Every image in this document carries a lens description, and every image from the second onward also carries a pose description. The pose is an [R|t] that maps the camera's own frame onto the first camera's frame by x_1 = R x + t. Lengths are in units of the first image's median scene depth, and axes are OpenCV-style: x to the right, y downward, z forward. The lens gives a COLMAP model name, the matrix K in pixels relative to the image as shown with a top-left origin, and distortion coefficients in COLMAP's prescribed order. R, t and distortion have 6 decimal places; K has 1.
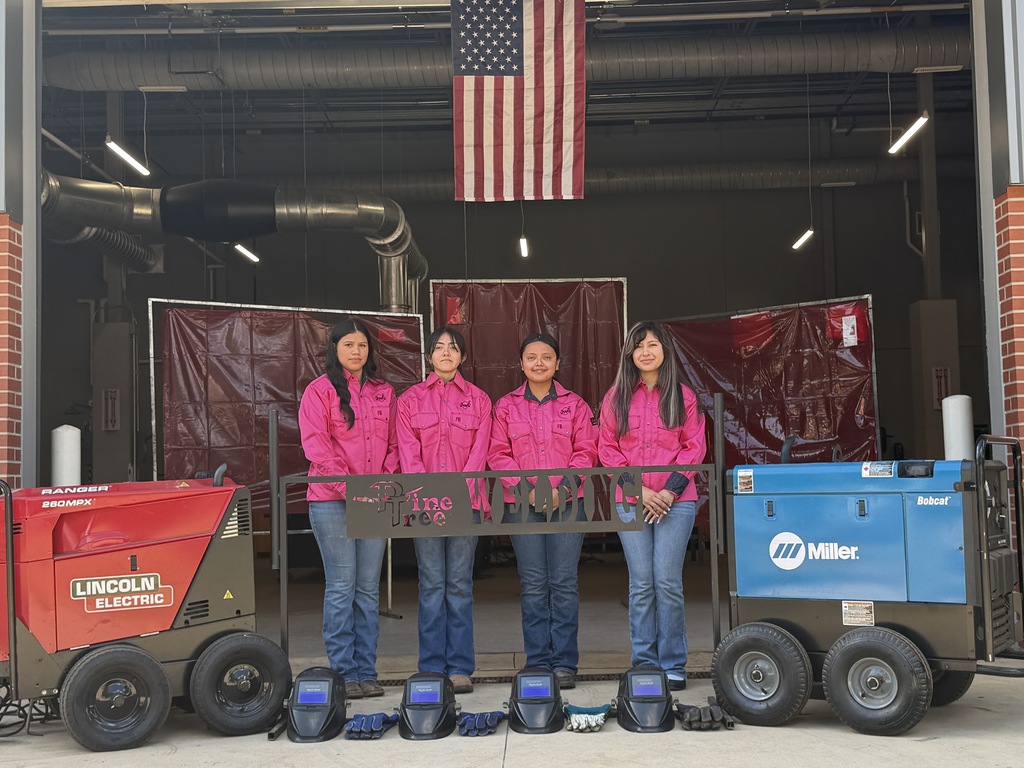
lens RADIAL K [[1364.4, 0, 512.0], [0, 1364.4, 384.0], [0, 0, 1]] dist [0.242004, -0.600666]
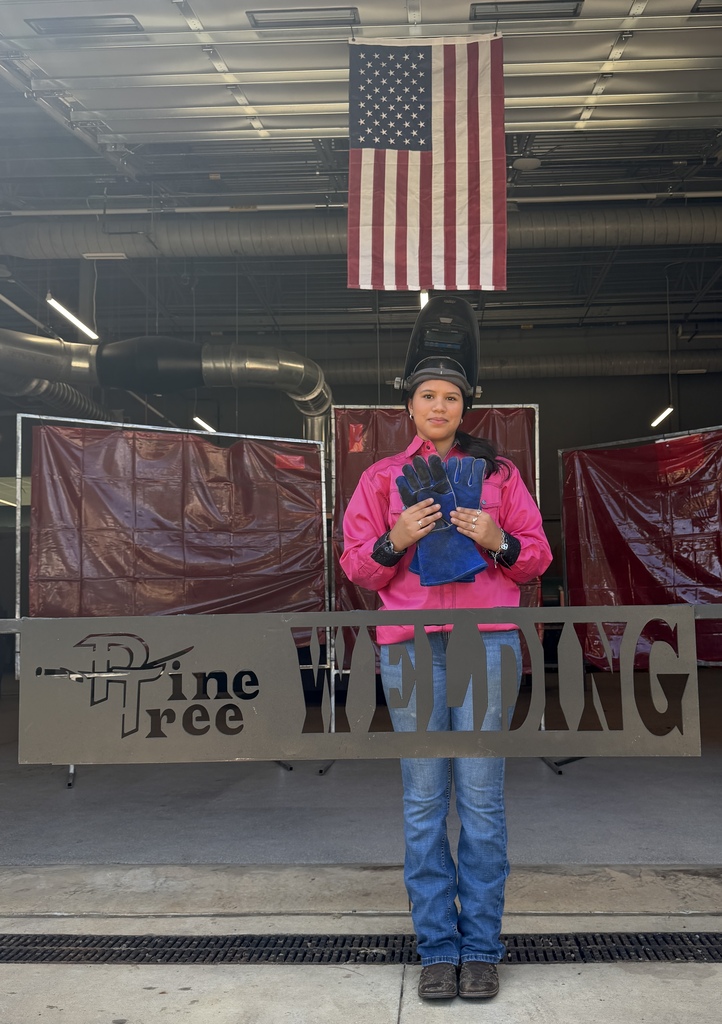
lens RADIAL K [[888.3, 0, 412.7], [0, 888.3, 529.4], [0, 0, 1]] dist [0.139740, -0.249008]
pose [[0.999891, 0.008226, -0.012259, 0.004688], [-0.008491, 0.999728, -0.021716, 0.023100], [0.012077, 0.021818, 0.999689, 0.382465]]
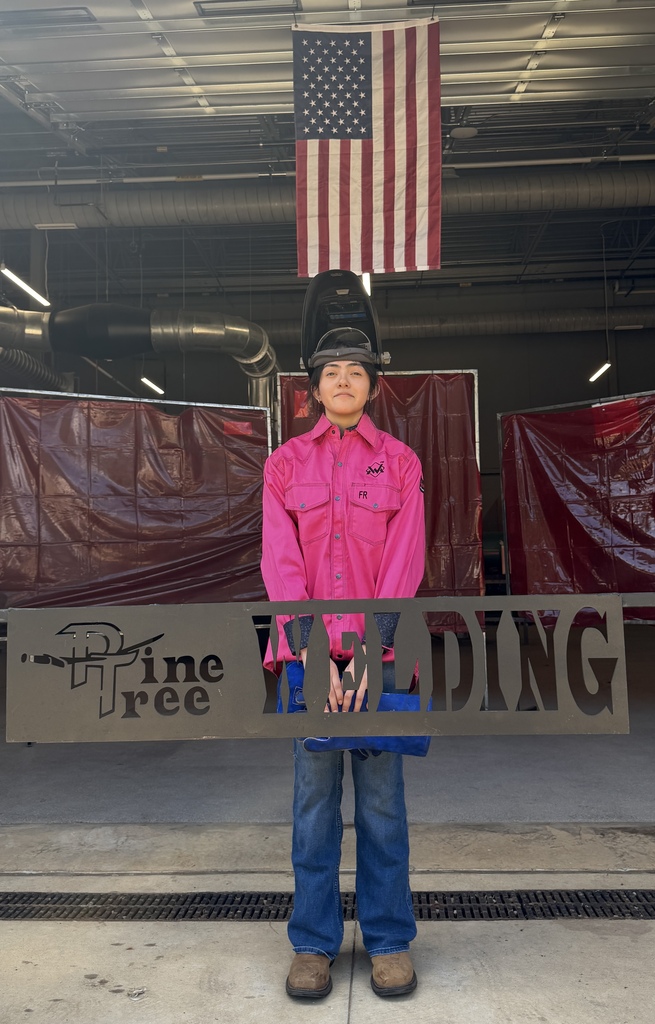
lens RADIAL K [[878.5, 0, 340.1], [0, 878.5, 469.7], [0, 0, 1]] dist [0.141078, -0.243845]
pose [[0.999593, -0.000855, -0.028525, 0.003358], [-0.000083, 0.999459, -0.032887, 0.014633], [0.028537, 0.032876, 0.999052, 0.369022]]
